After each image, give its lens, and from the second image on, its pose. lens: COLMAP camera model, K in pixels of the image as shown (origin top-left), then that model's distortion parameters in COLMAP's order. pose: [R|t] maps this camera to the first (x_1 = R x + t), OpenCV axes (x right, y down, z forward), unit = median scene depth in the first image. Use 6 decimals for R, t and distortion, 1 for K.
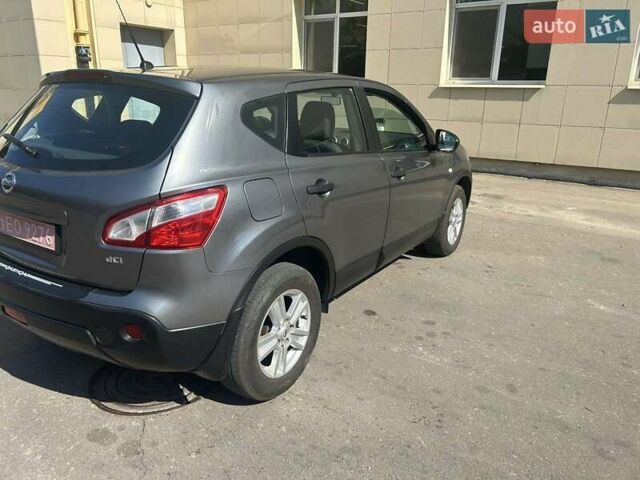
lens RADIAL K [[489.0, 0, 316.1], [0, 489.0, 226.8], [0, 0, 1]] dist [0.054721, -0.063427]
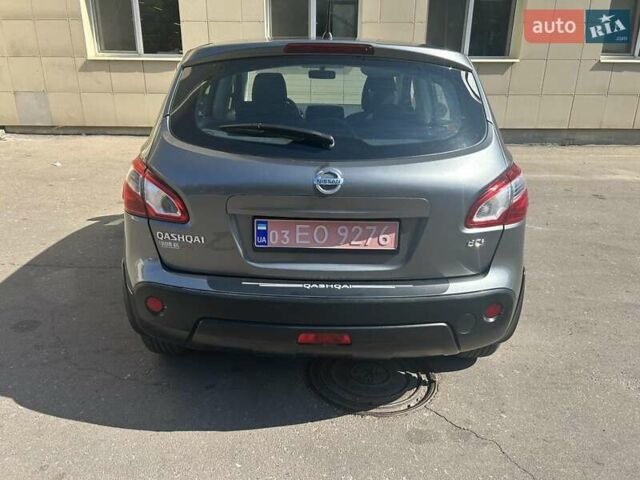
lens RADIAL K [[489.0, 0, 316.1], [0, 489.0, 226.8], [0, 0, 1]] dist [0.054721, -0.063427]
pose [[0.835497, -0.176591, 0.520346, -0.981046], [0.152722, 0.984270, 0.088815, -0.082163], [-0.527845, 0.005263, 0.849324, 0.290040]]
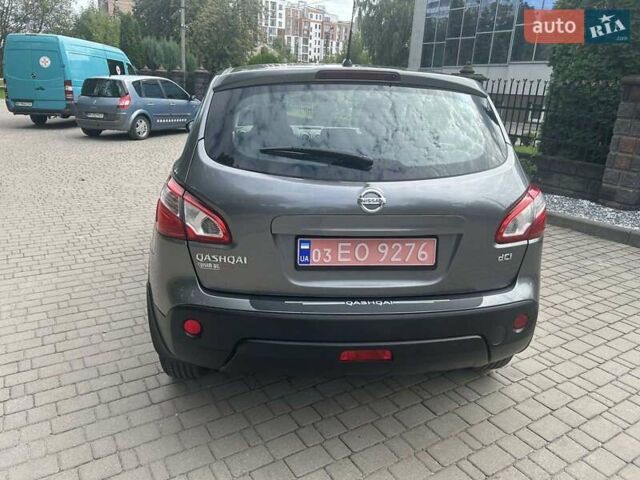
lens RADIAL K [[486.0, 0, 320.7], [0, 486.0, 212.4], [0, 0, 1]] dist [0.057612, -0.064783]
pose [[0.780235, -0.152738, 0.606551, -1.098132], [0.164374, 0.985712, 0.036775, -0.104497], [-0.603502, 0.071008, 0.794194, 0.351495]]
